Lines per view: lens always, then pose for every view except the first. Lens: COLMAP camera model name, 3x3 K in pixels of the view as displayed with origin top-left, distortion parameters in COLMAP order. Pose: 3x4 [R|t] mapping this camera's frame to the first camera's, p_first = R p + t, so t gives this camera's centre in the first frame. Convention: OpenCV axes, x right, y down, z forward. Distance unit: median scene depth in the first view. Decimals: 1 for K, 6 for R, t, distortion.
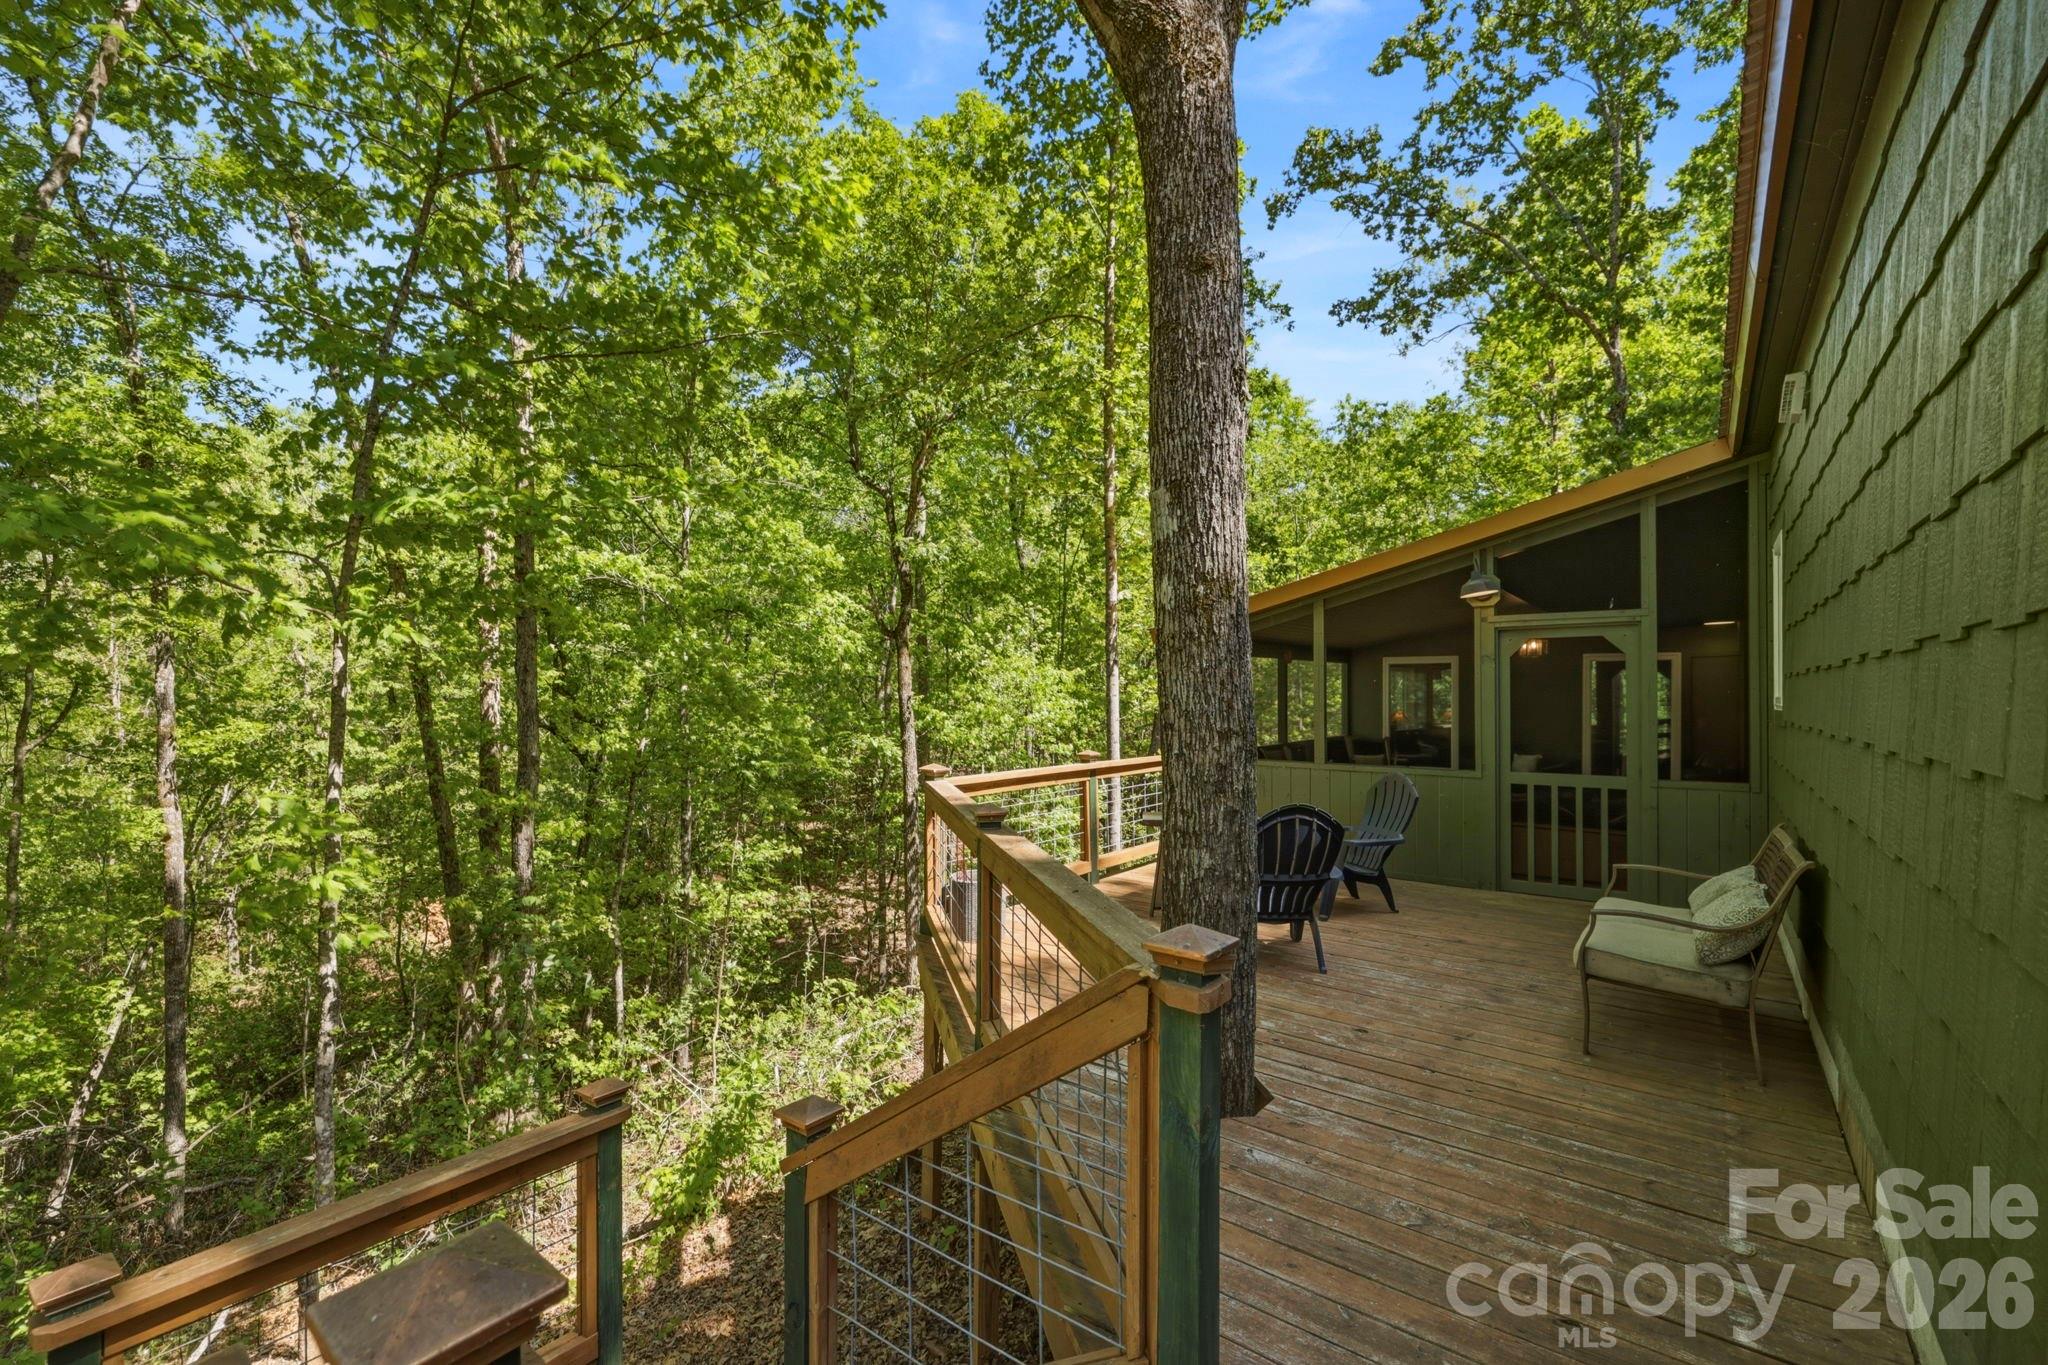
lens RADIAL K [[881.5, 0, 1005.1], [0, 881.5, 698.9], [0, 0, 1]] dist [0.002371, 0.000591]
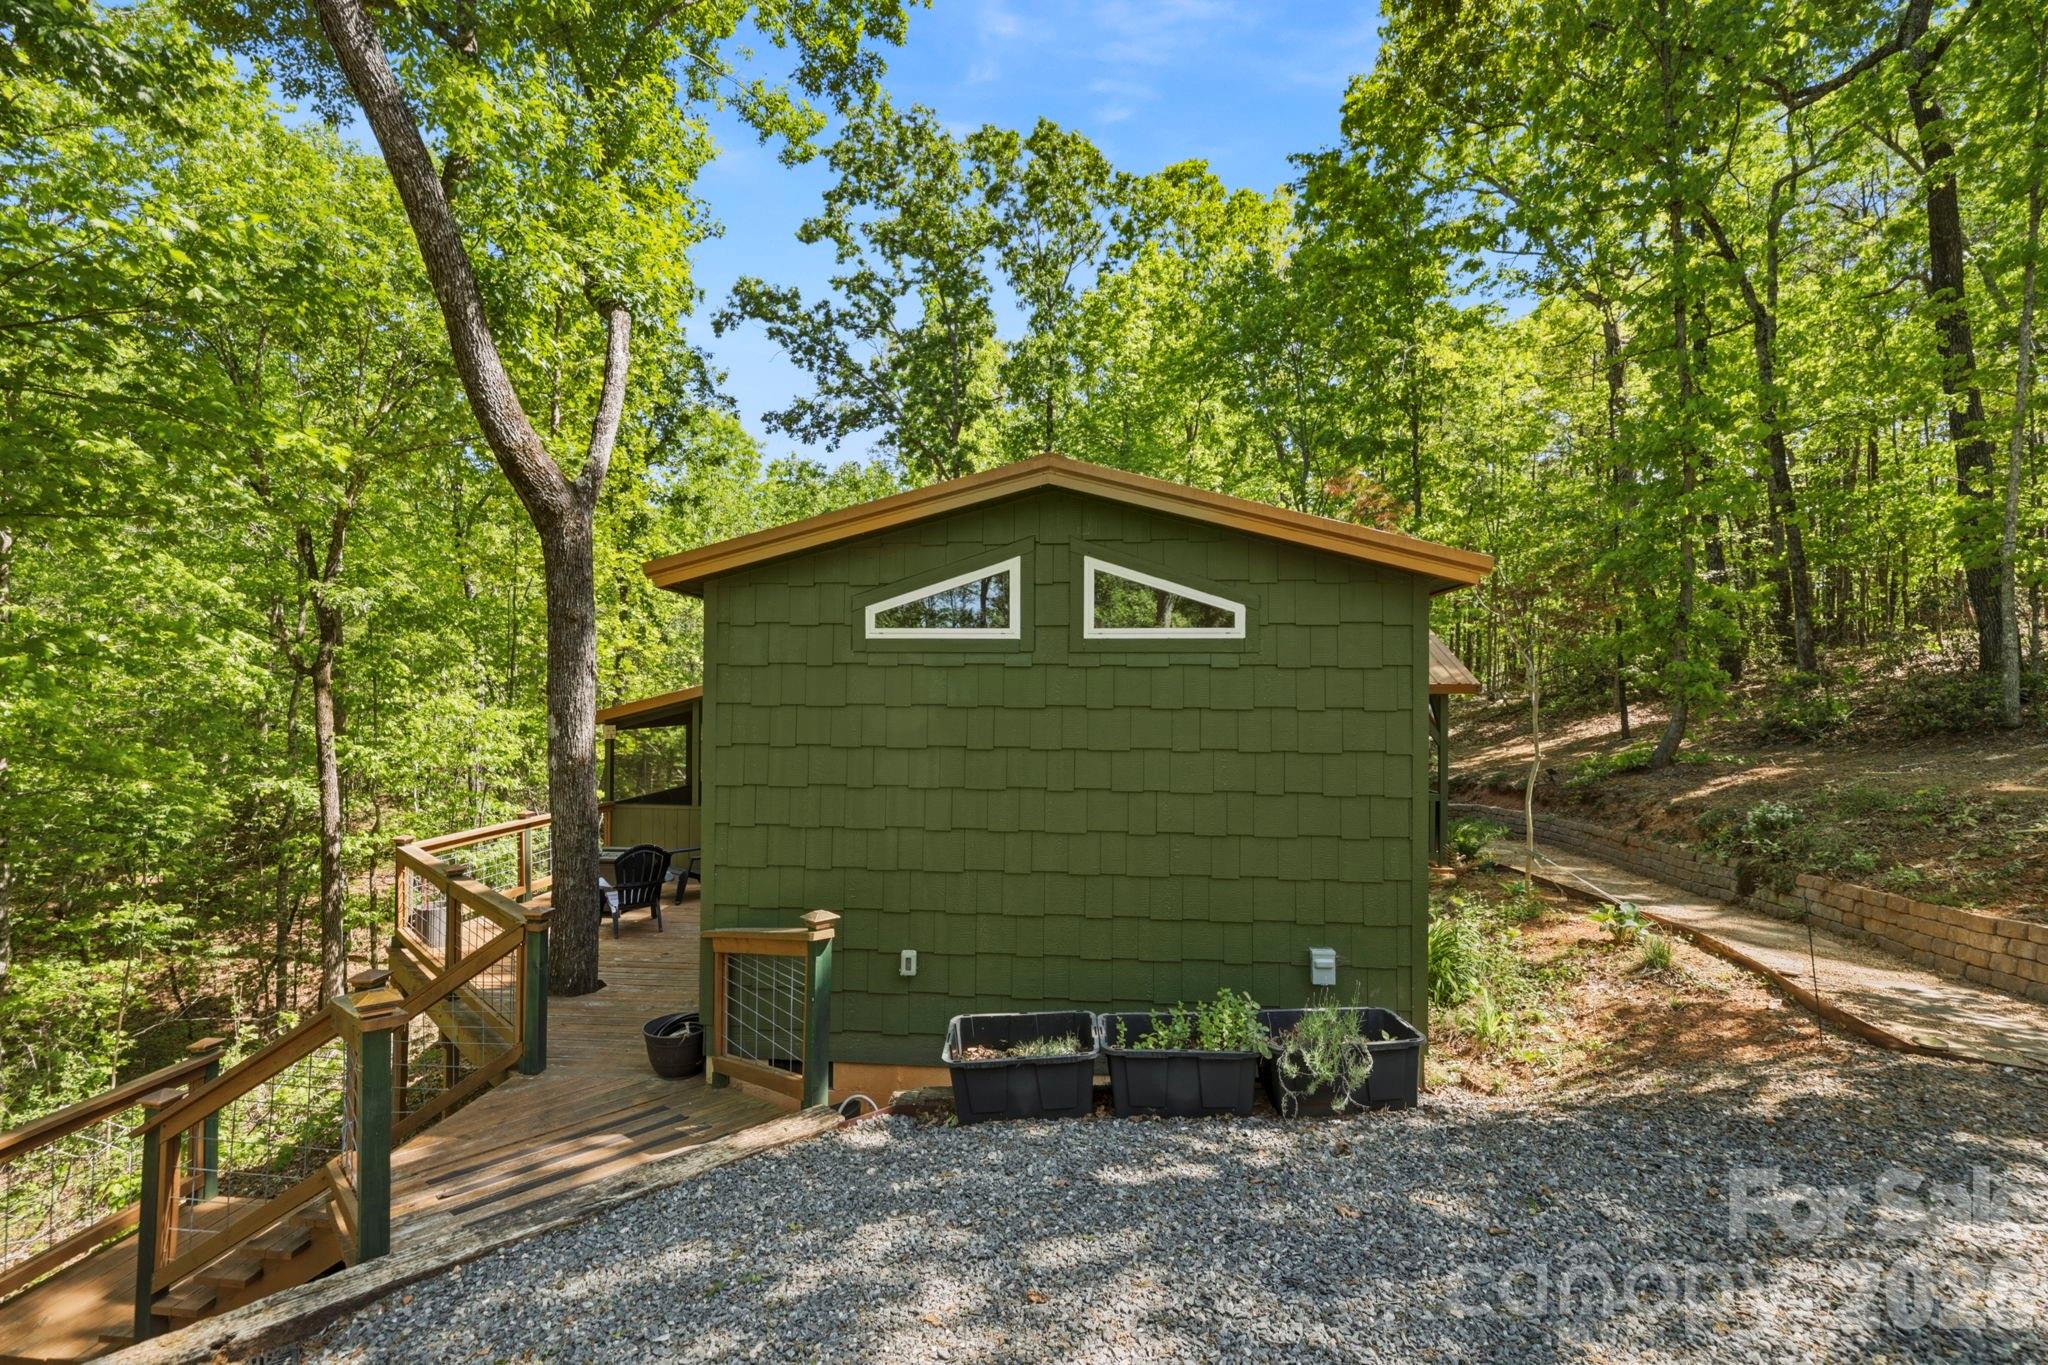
lens RADIAL K [[881.5, 0, 1033.9], [0, 881.5, 678.0], [0, 0, 1]] dist [0.002371, 0.000591]
pose [[0.828489, 0.011069, 0.559896, -0.010188], [-0.000142, 0.999809, -0.019555, -0.048354], [-0.560006, 0.016122, 0.828332, -0.252930]]
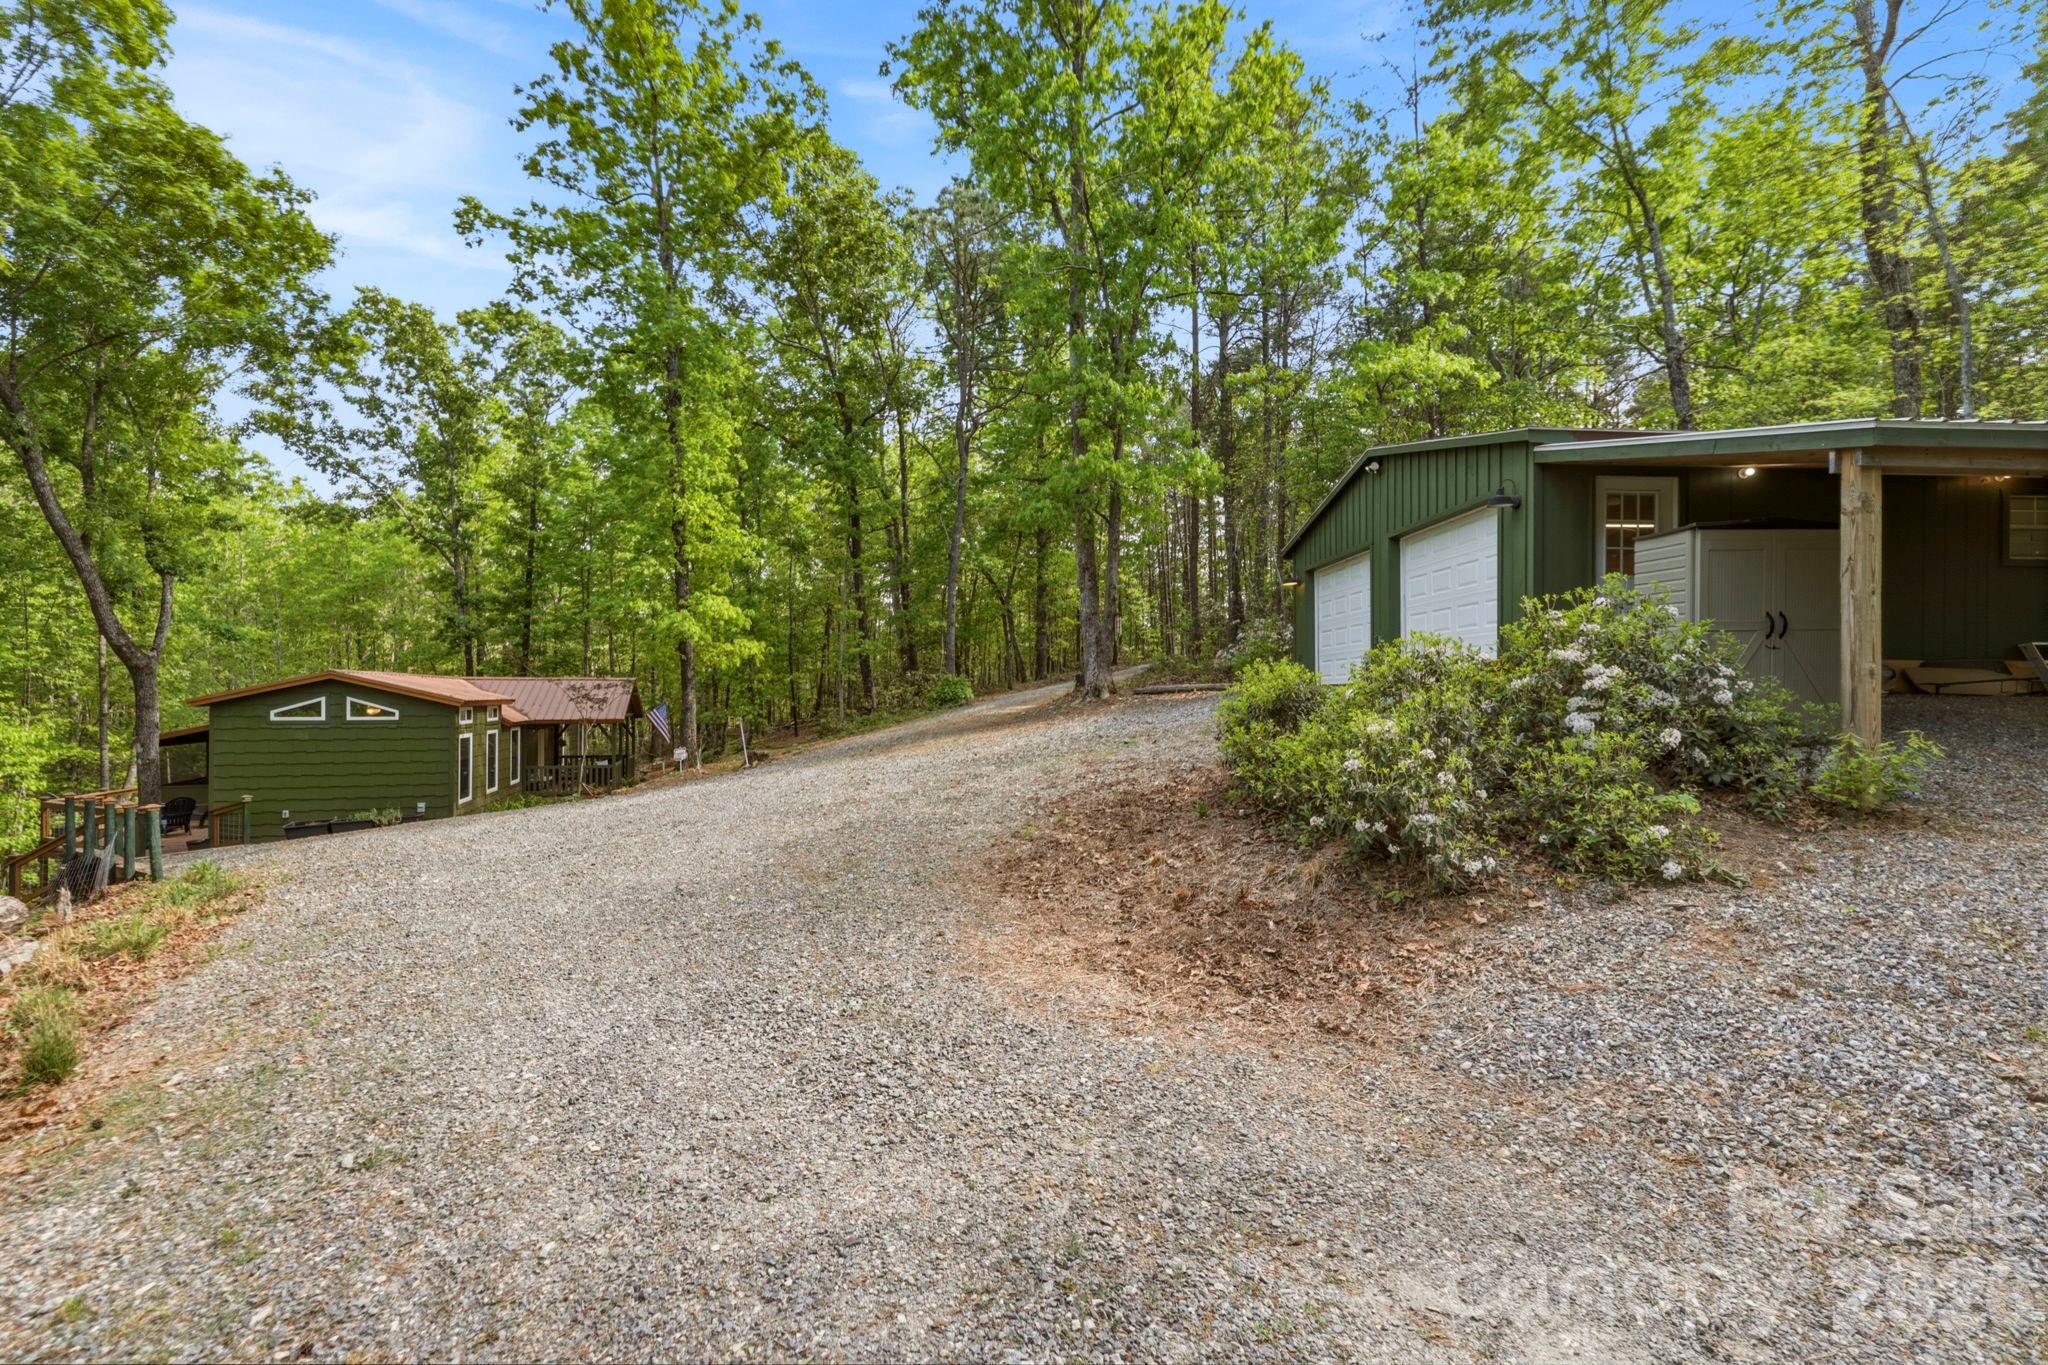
lens RADIAL K [[881.5, 0, 1011.3], [0, 881.5, 692.8], [0, 0, 1]] dist [0.002371, 0.000591]
pose [[0.578495, 0.000990, 0.815686, -0.190239], [0.008366, 0.999939, -0.007147, -0.078988], [-0.815643, 0.010959, 0.578451, -1.091470]]
